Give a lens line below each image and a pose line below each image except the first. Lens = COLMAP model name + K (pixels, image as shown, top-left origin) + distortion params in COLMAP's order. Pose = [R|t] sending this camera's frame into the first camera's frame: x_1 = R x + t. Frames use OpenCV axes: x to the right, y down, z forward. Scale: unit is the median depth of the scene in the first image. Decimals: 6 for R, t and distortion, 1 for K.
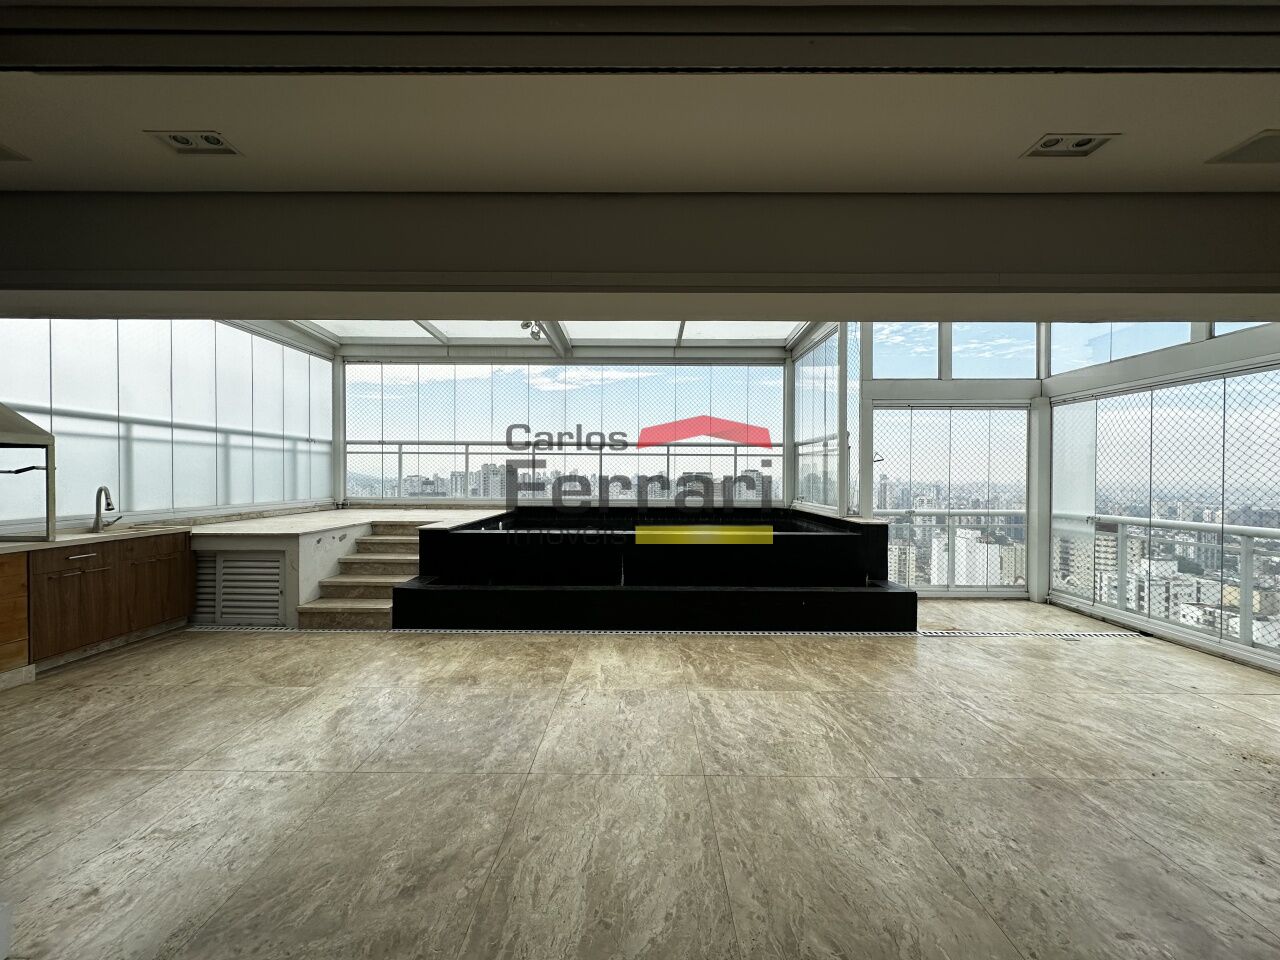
lens RADIAL K [[508.4, 0, 638.0], [0, 508.4, 481.7], [0, 0, 1]] dist [-0.000741, 0.000914]
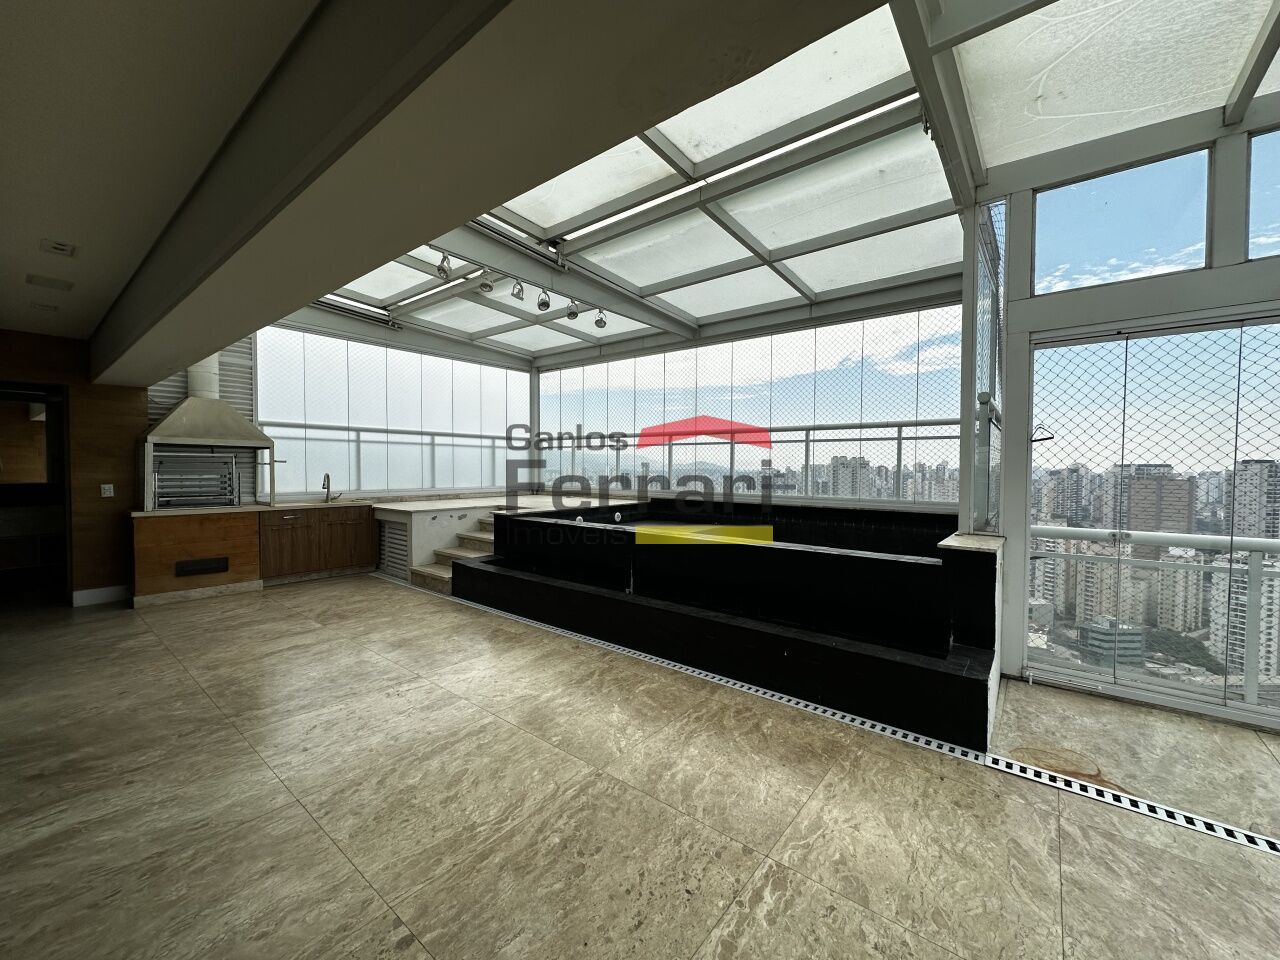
lens RADIAL K [[508.4, 0, 637.1], [0, 508.4, 478.6], [0, 0, 1]] dist [-0.000741, 0.000914]
pose [[0.784332, 0.014574, -0.620169, 0.638055], [-0.010035, 0.999891, 0.010806, 0.000737], [0.620260, -0.002252, 0.784393, 0.376715]]
